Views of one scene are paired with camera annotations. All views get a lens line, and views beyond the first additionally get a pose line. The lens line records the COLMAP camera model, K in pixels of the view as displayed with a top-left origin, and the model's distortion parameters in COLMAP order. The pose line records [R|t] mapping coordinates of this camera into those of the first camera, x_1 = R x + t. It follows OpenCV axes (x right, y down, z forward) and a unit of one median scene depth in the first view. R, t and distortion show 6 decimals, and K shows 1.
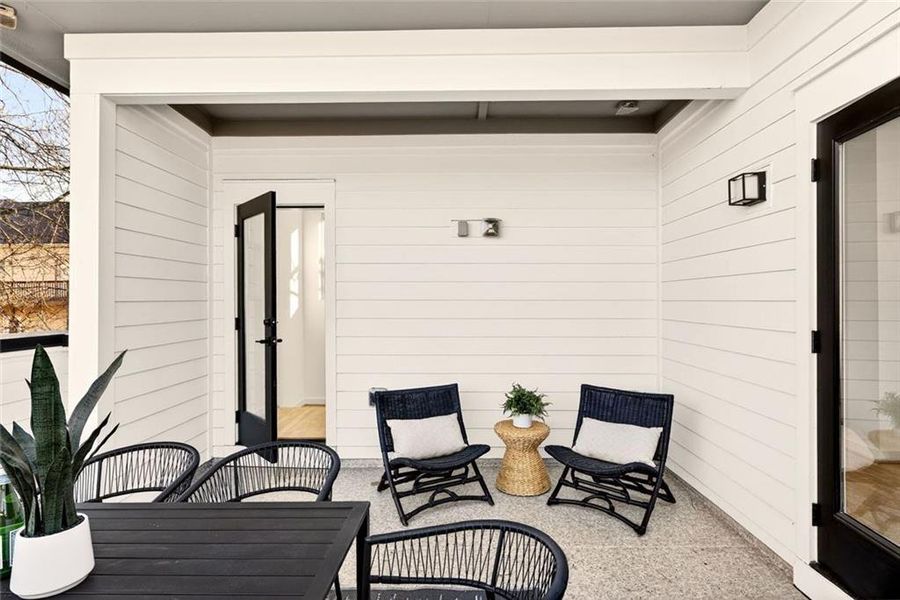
lens RADIAL K [[489.2, 0, 451.4], [0, 489.2, 292.8], [0, 0, 1]] dist [-0.008669, -0.000193]
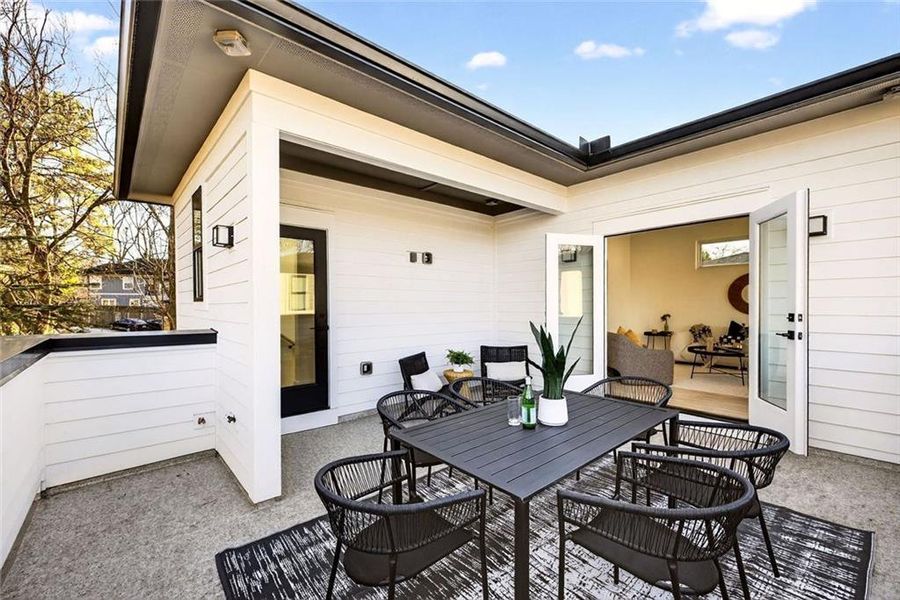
lens RADIAL K [[378.7, 0, 449.6], [0, 378.7, 309.0], [0, 0, 1]] dist [0.002689, 0.000018]
pose [[0.730585, -0.008570, 0.682768, -0.800864], [-0.005167, 0.999823, 0.018078, 0.017397], [-0.682802, -0.016735, 0.730412, 0.012741]]
